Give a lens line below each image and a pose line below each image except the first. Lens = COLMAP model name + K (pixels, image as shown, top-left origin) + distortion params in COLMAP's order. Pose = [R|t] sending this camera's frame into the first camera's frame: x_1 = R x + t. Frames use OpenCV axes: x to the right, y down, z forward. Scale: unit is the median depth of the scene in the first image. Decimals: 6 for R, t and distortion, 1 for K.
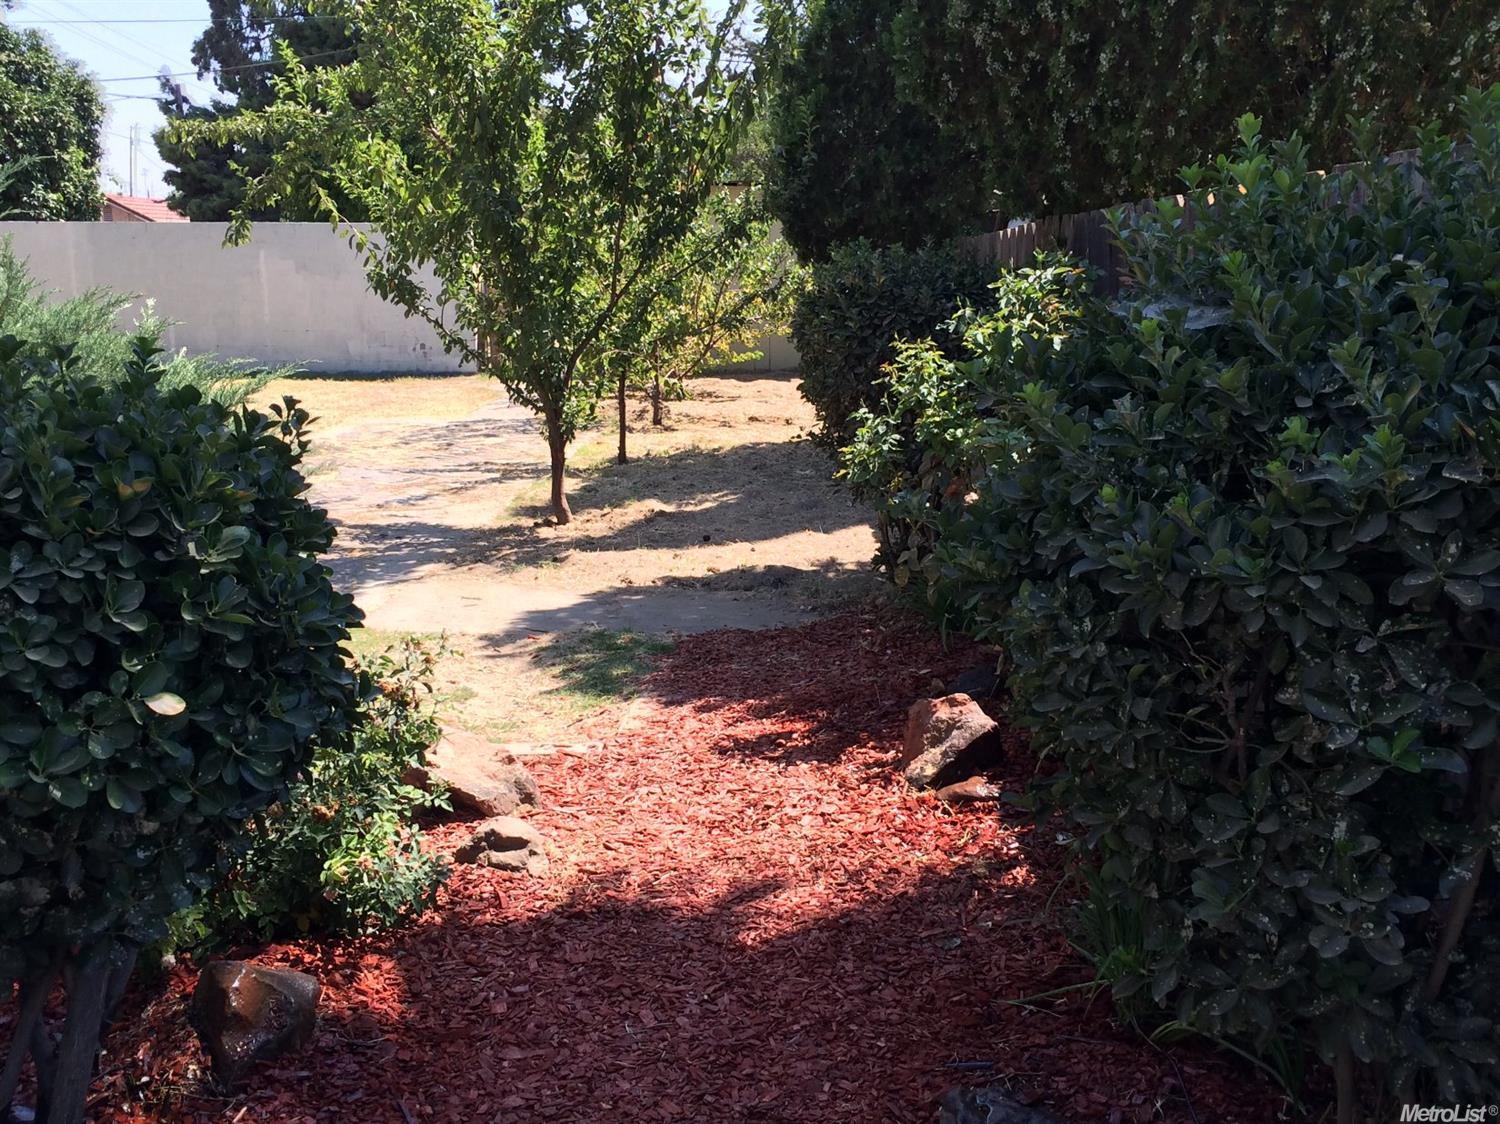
lens RADIAL K [[1610.8, 0, 750.6], [0, 1610.8, 561.9], [0, 0, 1]] dist [0.009642, 0.000000]
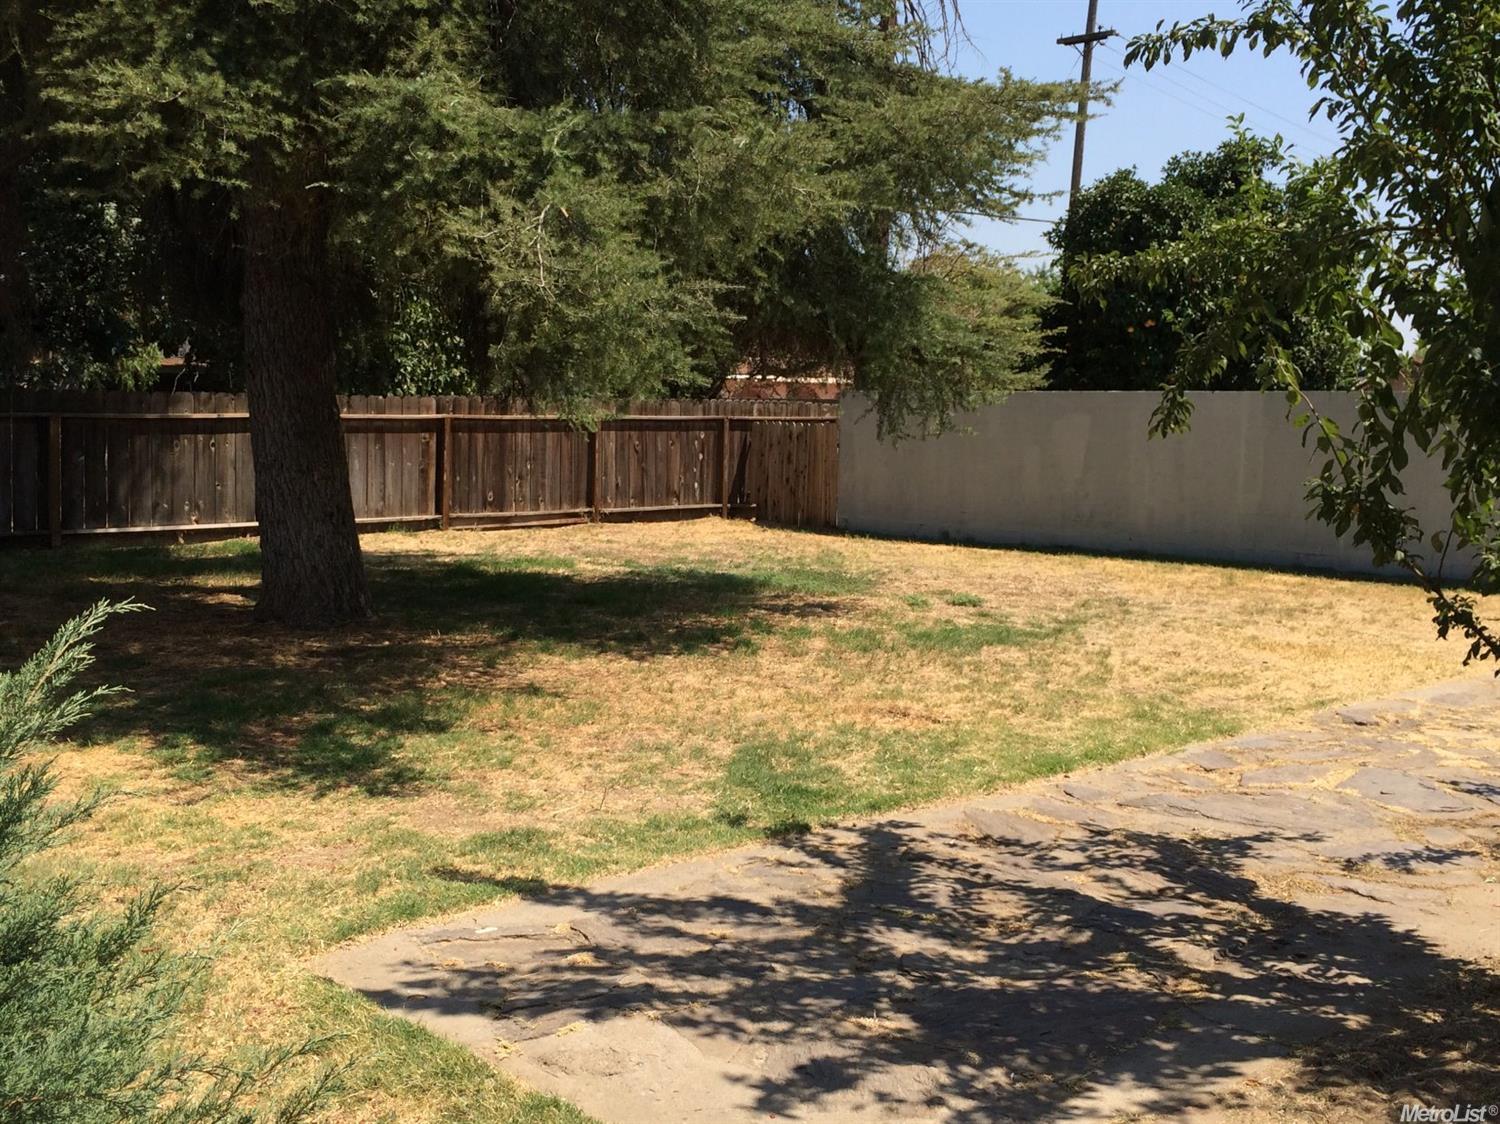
lens RADIAL K [[1610.8, 0, 749.8], [0, 1610.8, 563.9], [0, 0, 1]] dist [0.009642, 0.000000]
pose [[0.706200, 0.074172, -0.704116, 0.030084], [-0.142162, 0.989099, -0.038390, -0.095230], [0.693593, 0.127209, 0.709046, 0.422832]]
